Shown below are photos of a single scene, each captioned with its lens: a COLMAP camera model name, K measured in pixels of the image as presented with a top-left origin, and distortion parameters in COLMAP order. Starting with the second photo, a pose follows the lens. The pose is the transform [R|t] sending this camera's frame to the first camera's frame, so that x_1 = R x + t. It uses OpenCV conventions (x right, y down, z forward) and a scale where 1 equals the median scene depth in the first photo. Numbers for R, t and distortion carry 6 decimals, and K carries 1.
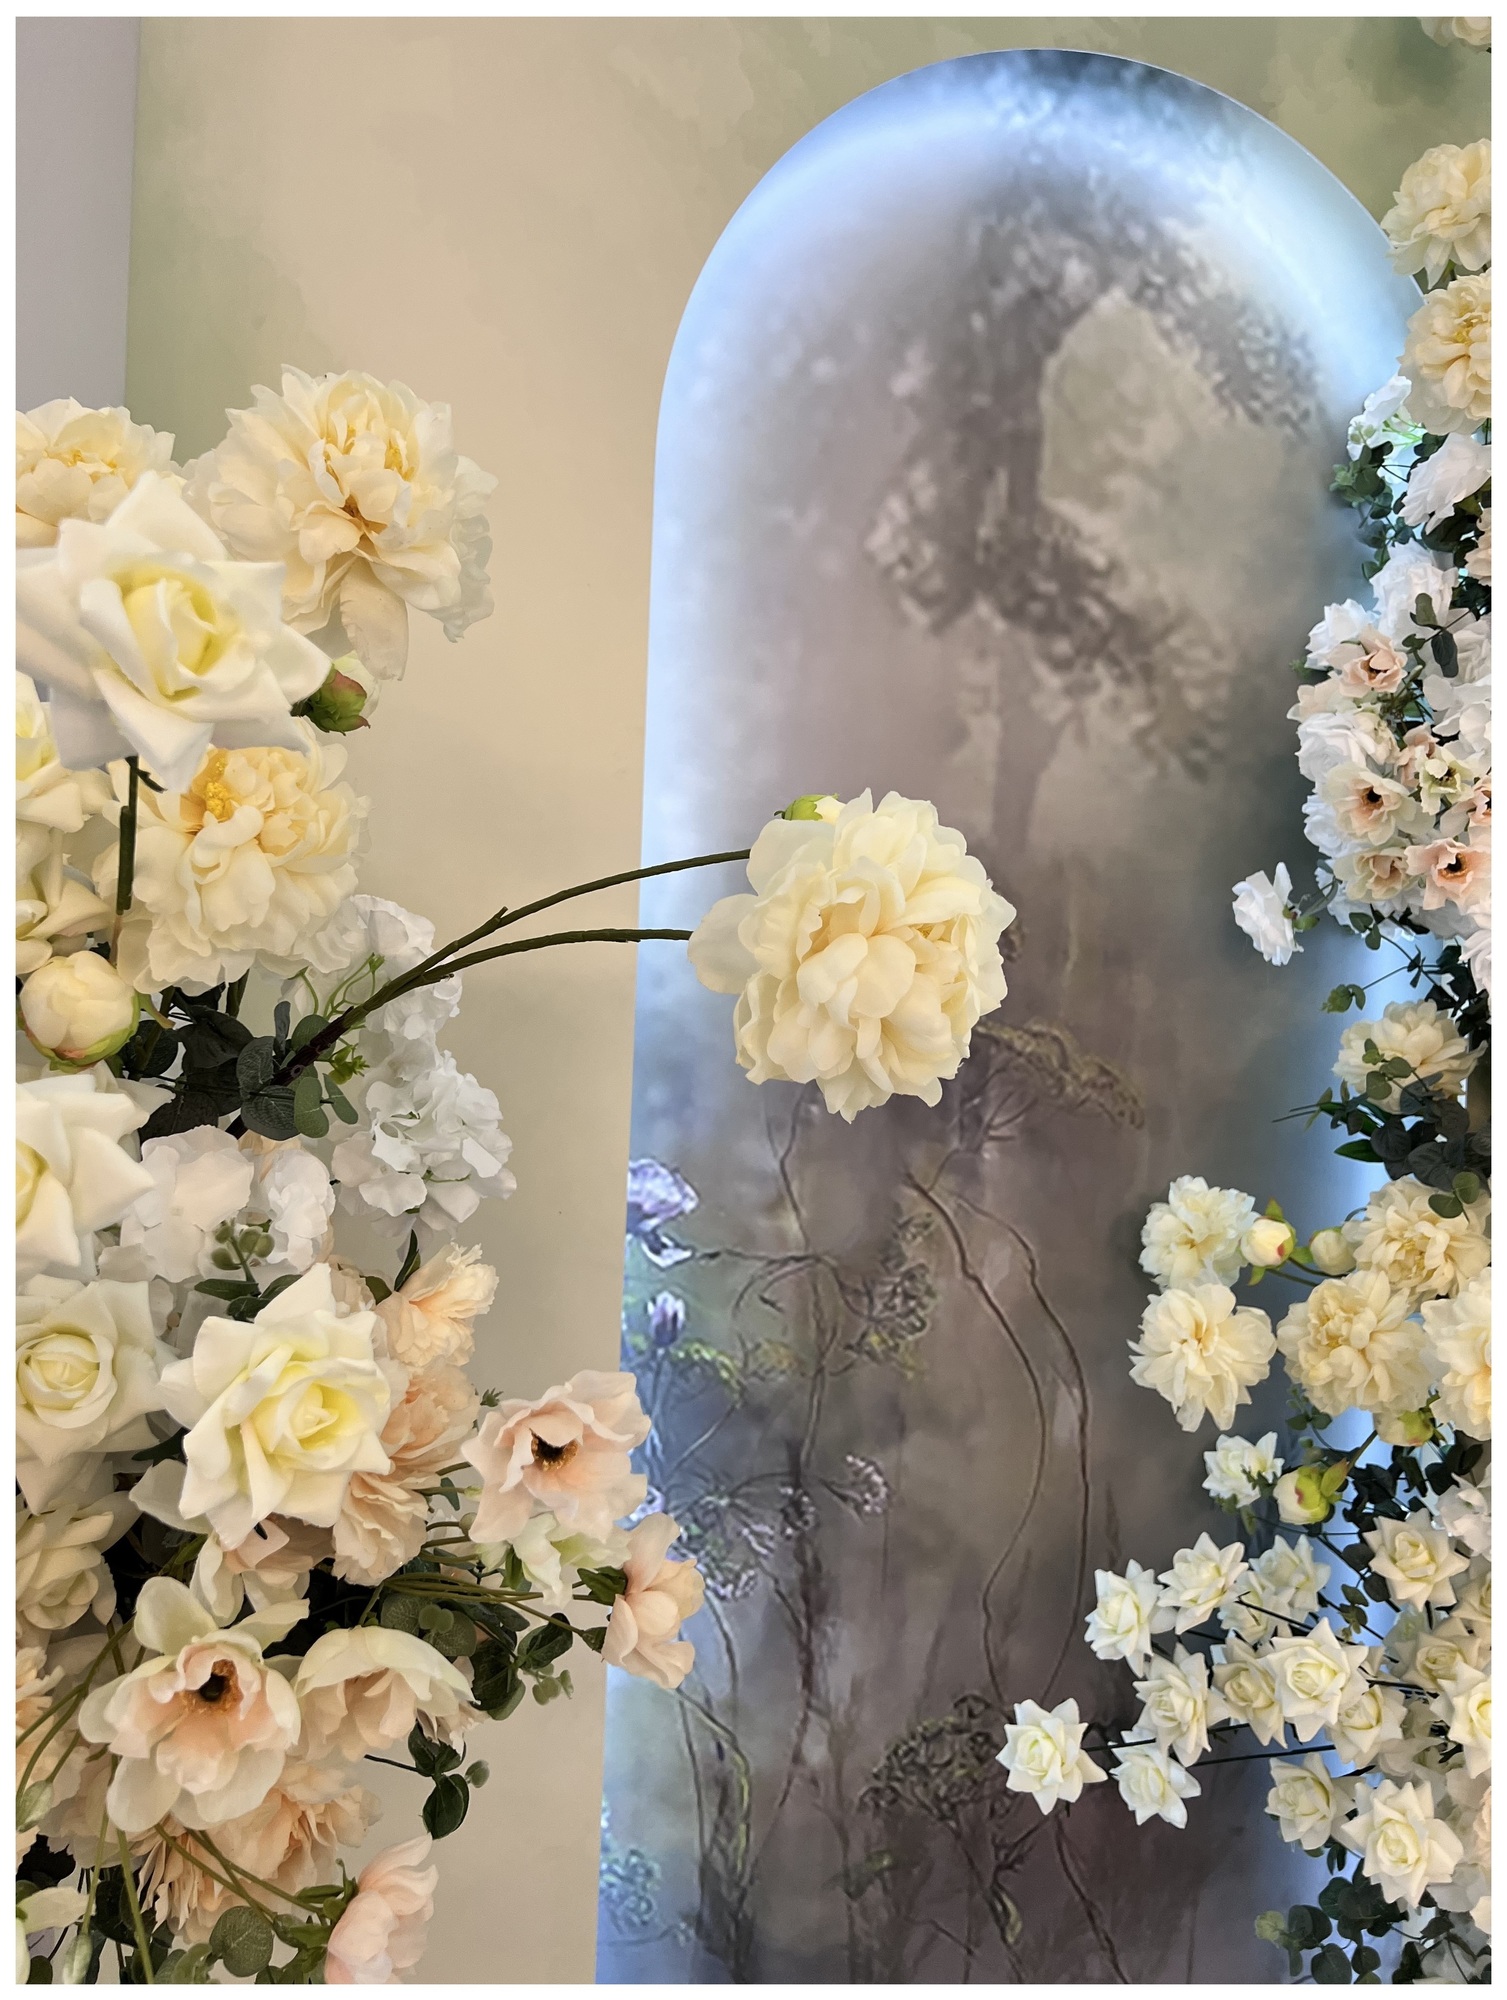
lens RADIAL K [[1500.9, 0, 752.4], [0, 1500.9, 999.2], [0, 0, 1]] dist [-0.004457, 0.000419]
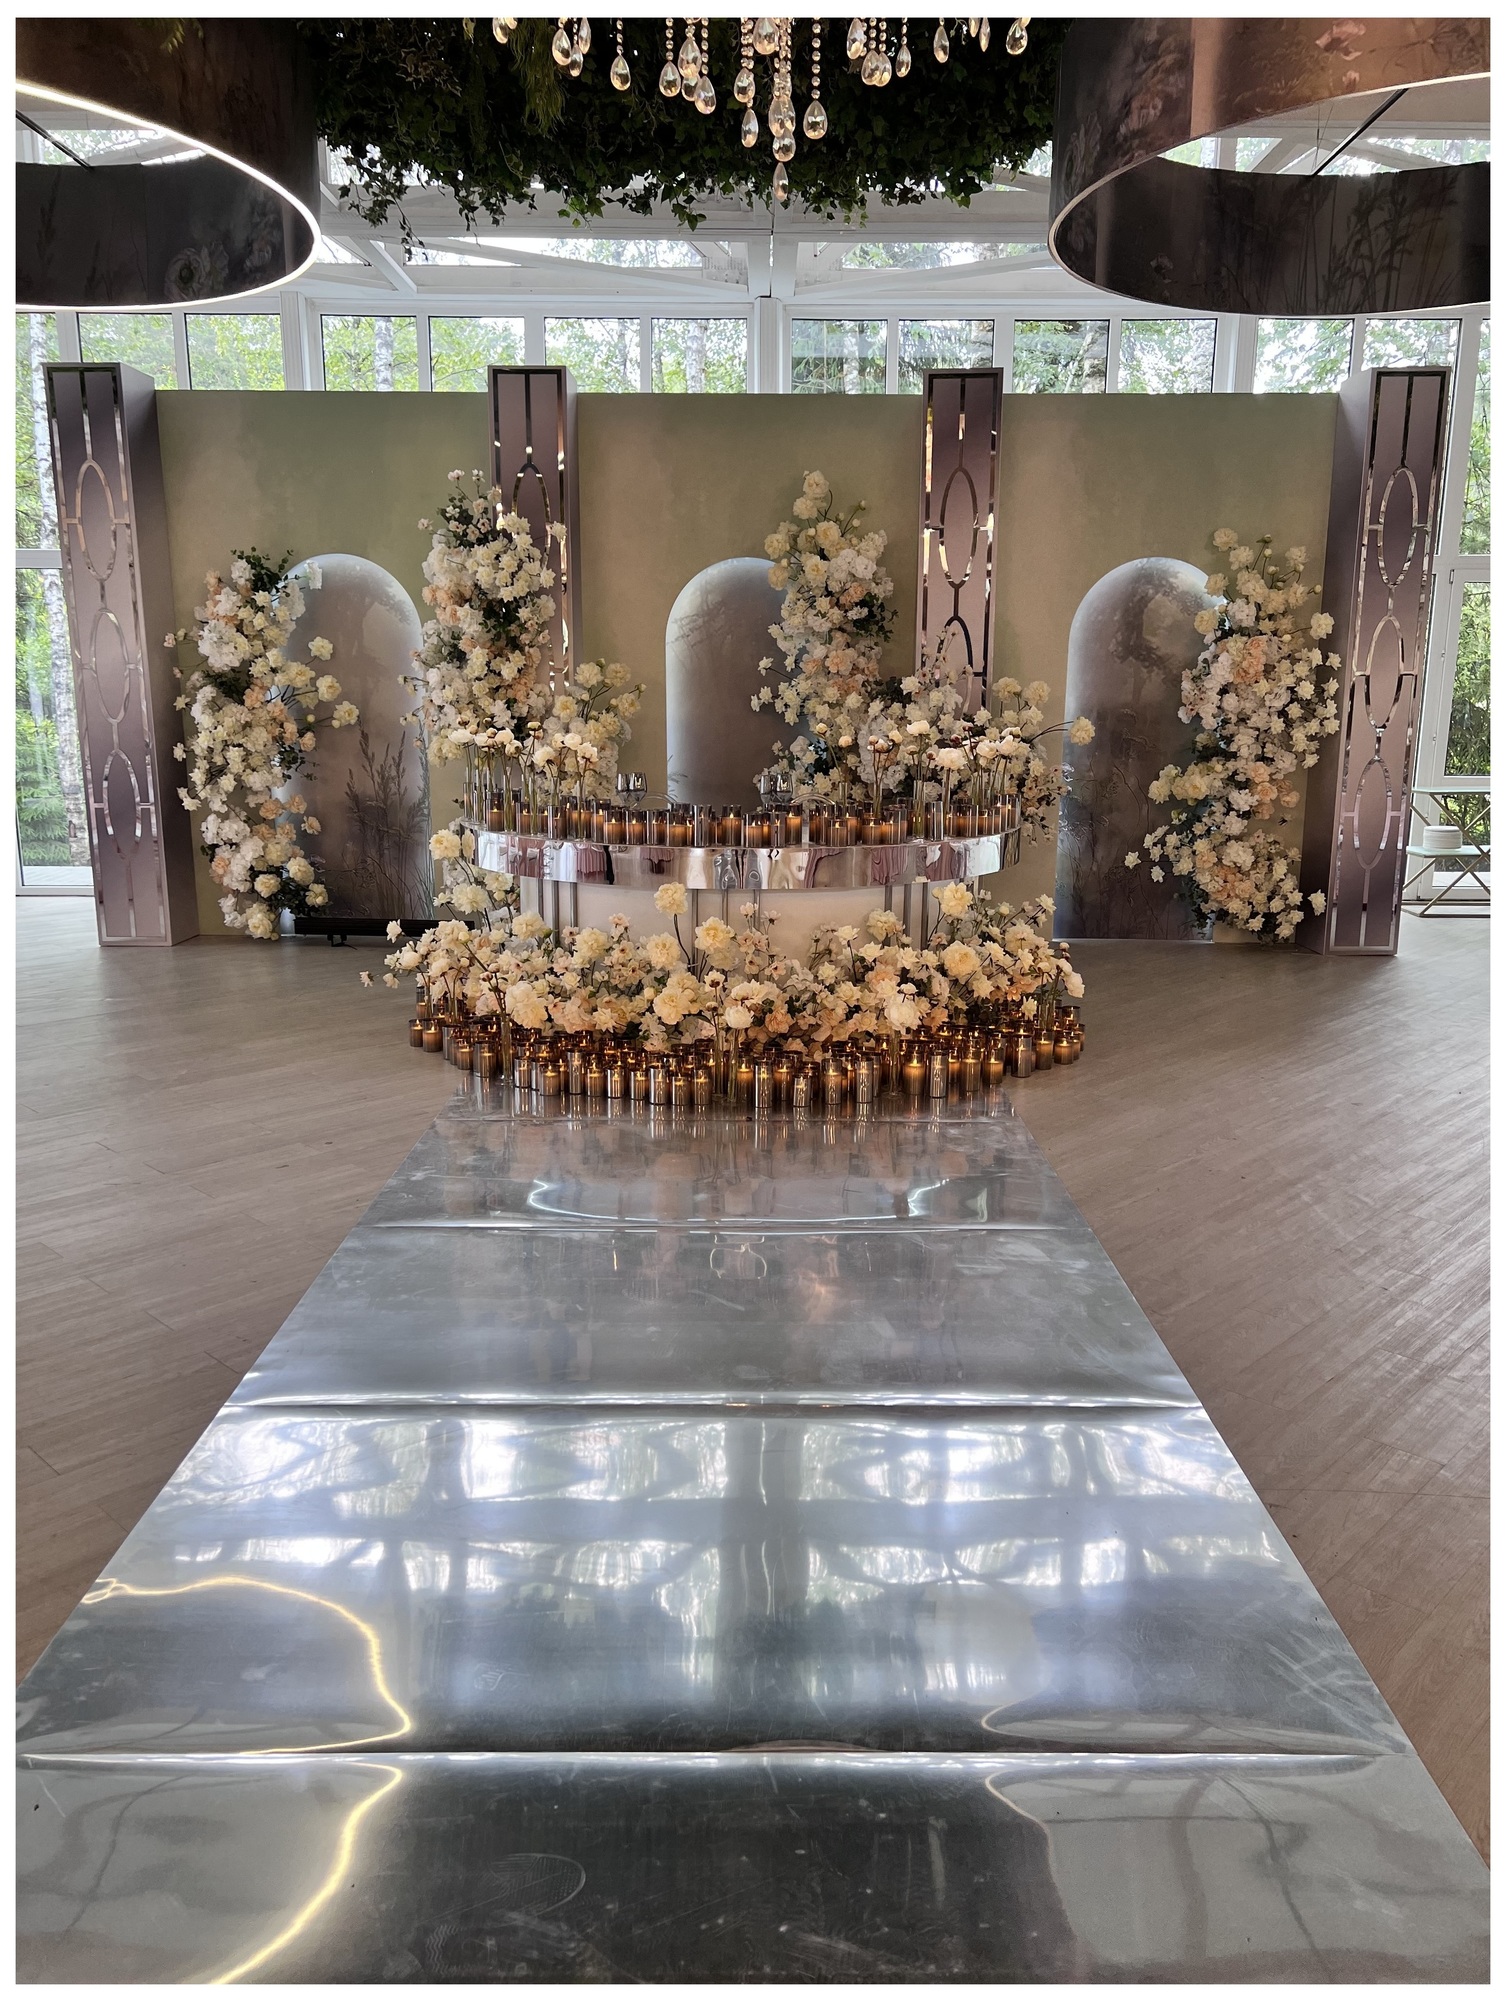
lens RADIAL K [[1500.9, 0, 754.5], [0, 1500.9, 1011.0], [0, 0, 1]] dist [-0.004457, 0.000419]
pose [[0.962652, 0.028988, -0.269186, 0.341418], [0.025256, 0.980301, 0.195887, -0.108139], [0.269562, -0.195369, 0.942957, -4.712679]]
